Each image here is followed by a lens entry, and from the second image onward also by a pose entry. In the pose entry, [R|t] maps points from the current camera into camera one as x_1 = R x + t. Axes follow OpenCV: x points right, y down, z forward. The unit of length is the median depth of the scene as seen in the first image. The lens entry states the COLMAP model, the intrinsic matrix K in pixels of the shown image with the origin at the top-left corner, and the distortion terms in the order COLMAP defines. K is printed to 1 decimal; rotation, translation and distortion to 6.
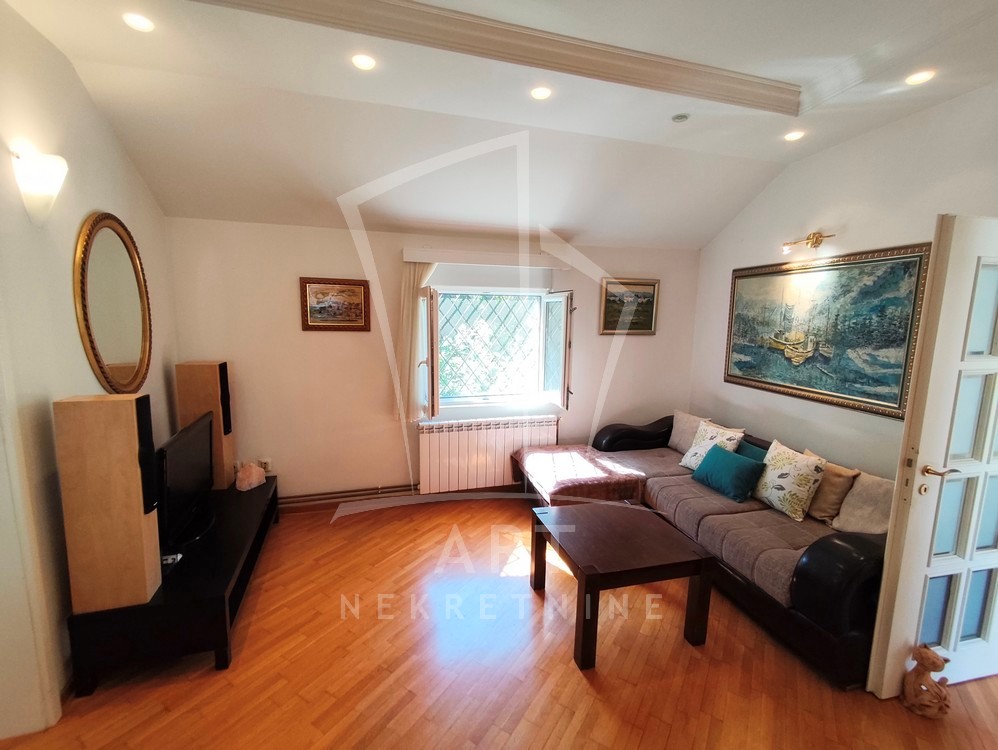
lens RADIAL K [[448.5, 0, 501.5], [0, 448.5, 375.4], [0, 0, 1]] dist [0.000443, -0.000175]
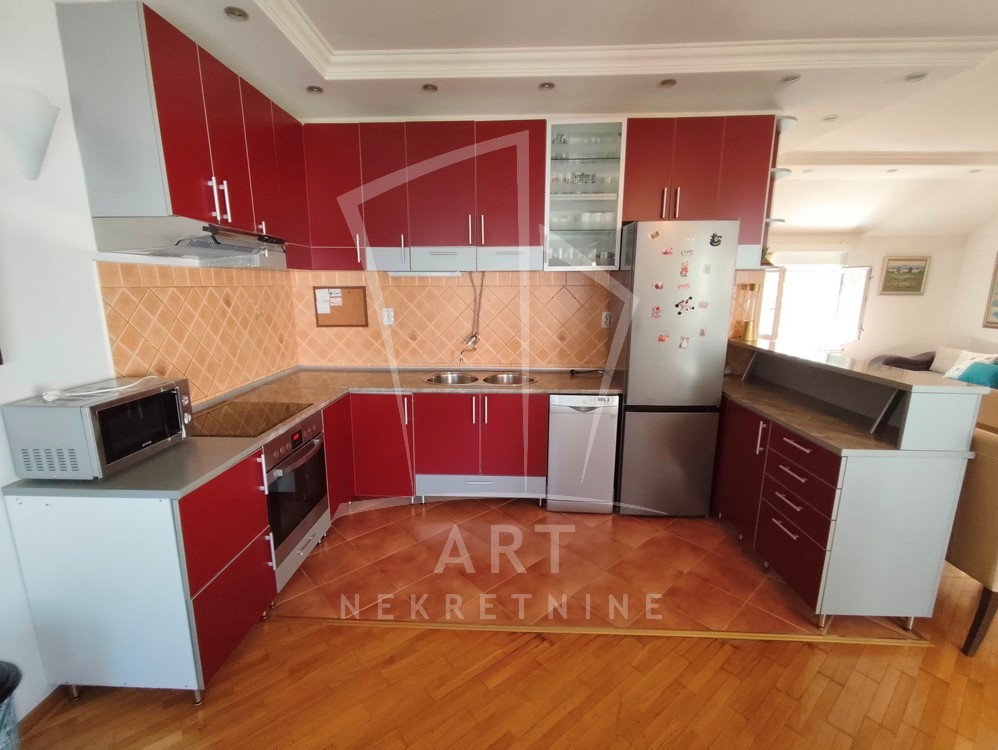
lens RADIAL K [[448.5, 0, 496.0], [0, 448.5, 376.7], [0, 0, 1]] dist [0.000443, -0.000175]
pose [[0.946484, 0.053042, -0.318362, -0.528725], [-0.035259, 0.997492, 0.061368, 0.143265], [0.320819, -0.046859, 0.945981, -0.893296]]
